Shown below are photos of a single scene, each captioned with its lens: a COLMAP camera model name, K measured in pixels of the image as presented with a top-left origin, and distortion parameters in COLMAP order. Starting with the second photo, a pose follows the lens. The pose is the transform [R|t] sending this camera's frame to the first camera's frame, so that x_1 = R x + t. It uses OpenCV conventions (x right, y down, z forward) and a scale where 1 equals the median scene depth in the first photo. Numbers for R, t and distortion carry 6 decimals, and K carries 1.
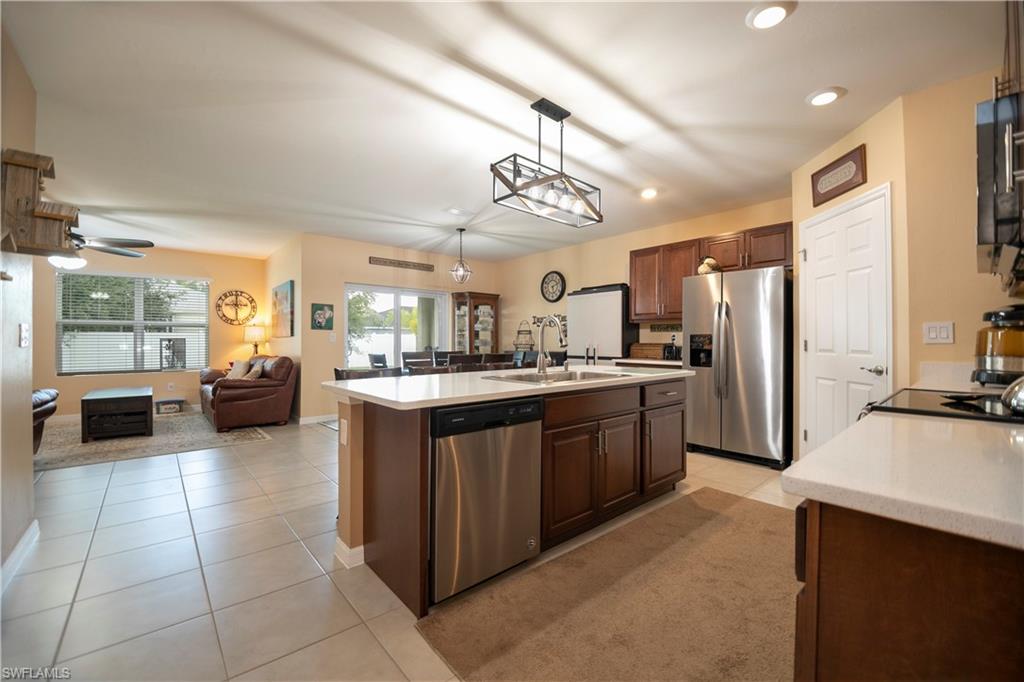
lens RADIAL K [[418.1, 0, 512.0], [0, 418.1, 341.0], [0, 0, 1]] dist [0.025080, -0.022864]
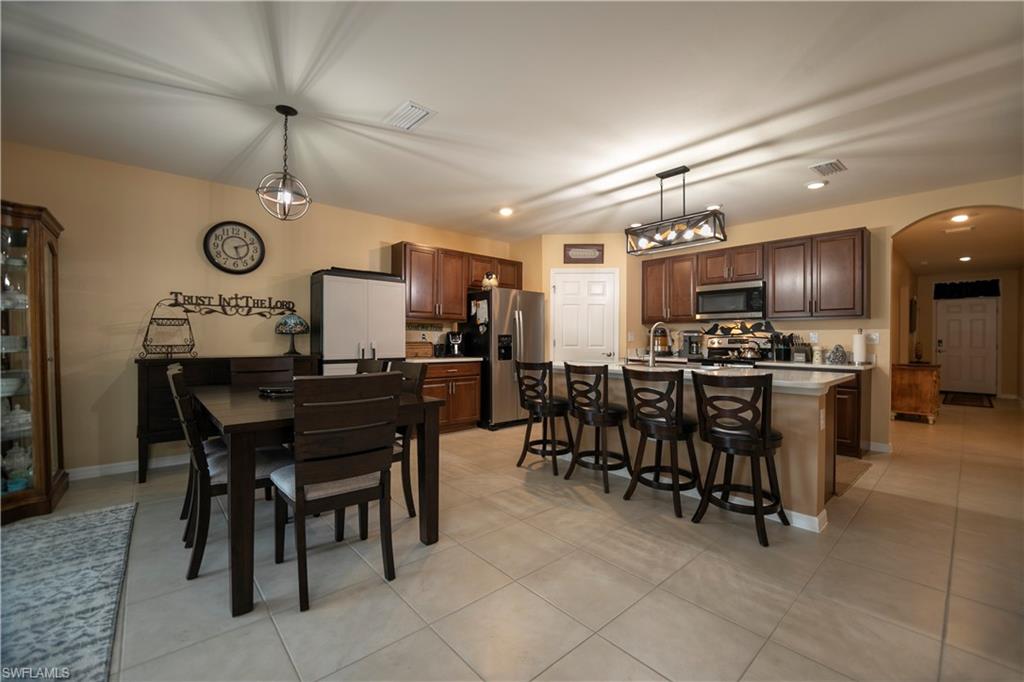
lens RADIAL K [[423.3, 0, 512.0], [0, 423.3, 341.0], [0, 0, 1]] dist [-0.001910, -0.012409]
pose [[-0.015777, -0.003934, 0.999868, -0.620972], [-0.004477, 0.999983, 0.003864, -0.001625], [-0.999866, -0.004415, -0.015794, 0.750093]]
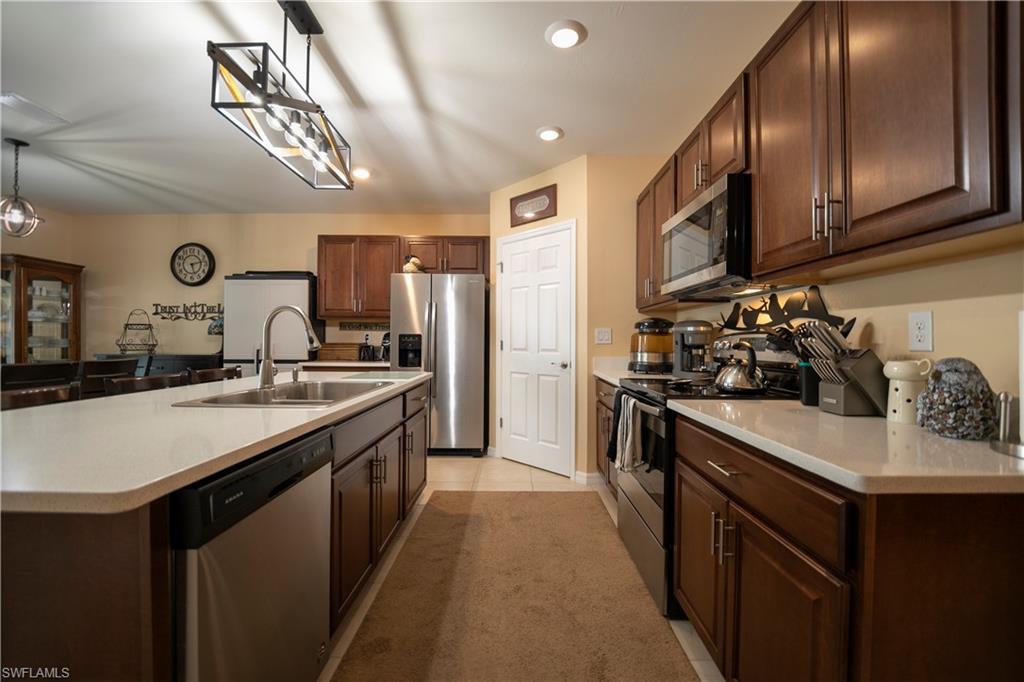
lens RADIAL K [[419.1, 0, 512.0], [0, 419.1, 341.0], [0, 0, 1]] dist [-0.010279, -0.004653]
pose [[0.661112, 0.002341, 0.750283, -0.092476], [-0.004592, 0.999989, 0.000927, -0.001294], [-0.750273, -0.004058, 0.661116, 0.135861]]
